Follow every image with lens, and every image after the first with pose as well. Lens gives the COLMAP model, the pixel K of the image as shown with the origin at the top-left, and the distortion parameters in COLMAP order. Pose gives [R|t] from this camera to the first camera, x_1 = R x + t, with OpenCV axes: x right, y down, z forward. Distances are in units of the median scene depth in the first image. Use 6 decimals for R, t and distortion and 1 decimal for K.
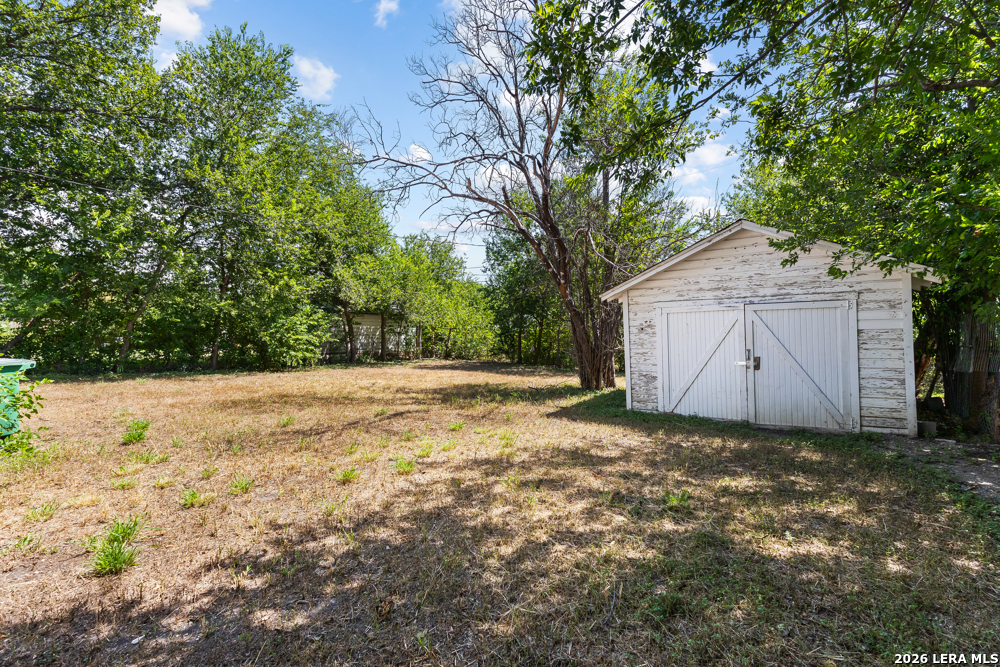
lens RADIAL K [[458.5, 0, 500.0], [0, 458.5, 333.5], [0, 0, 1]] dist [0.000244, 0.001257]
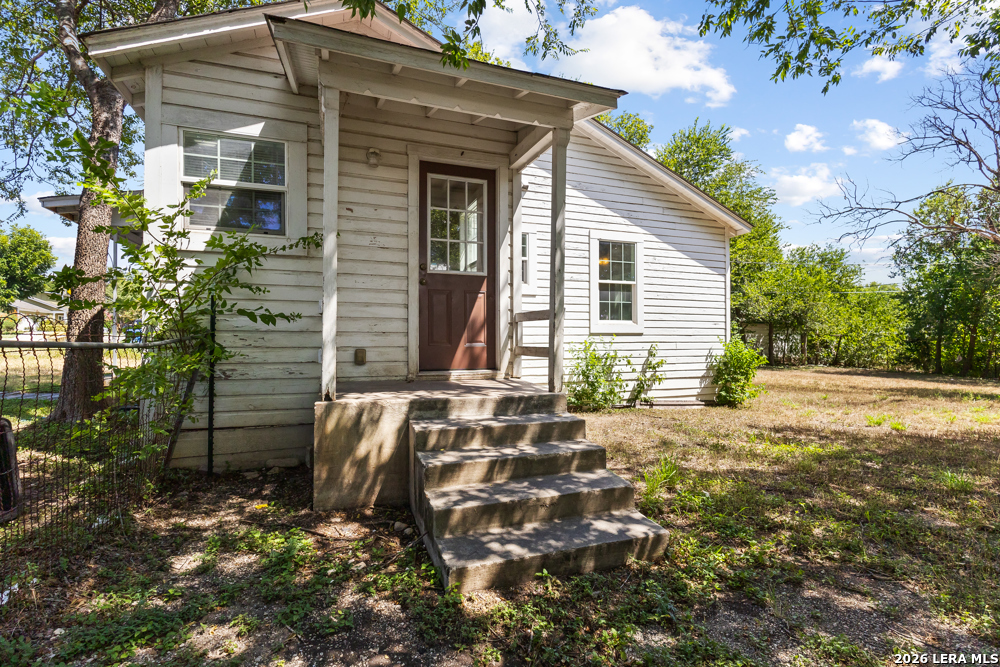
lens RADIAL K [[458.5, 0, 500.0], [0, 458.5, 333.5], [0, 0, 1]] dist [0.000244, 0.001257]
pose [[0.800673, -0.002669, -0.599096, -0.706678], [-0.004783, 0.999930, -0.010847, -0.007594], [0.599082, 0.011551, 0.800604, -1.642825]]
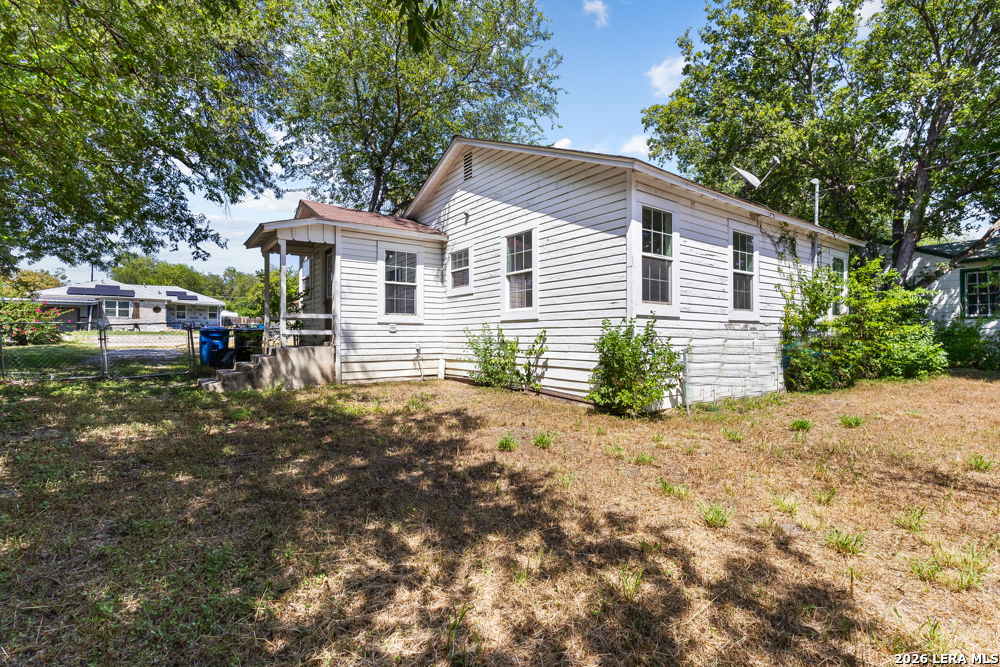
lens RADIAL K [[458.5, 0, 500.0], [0, 458.5, 333.5], [0, 0, 1]] dist [0.000244, 0.001257]
pose [[-0.355720, 0.007137, -0.934565, 0.537583], [0.009348, 0.999948, 0.004079, 0.019603], [0.934546, -0.007285, -0.355768, 0.960887]]
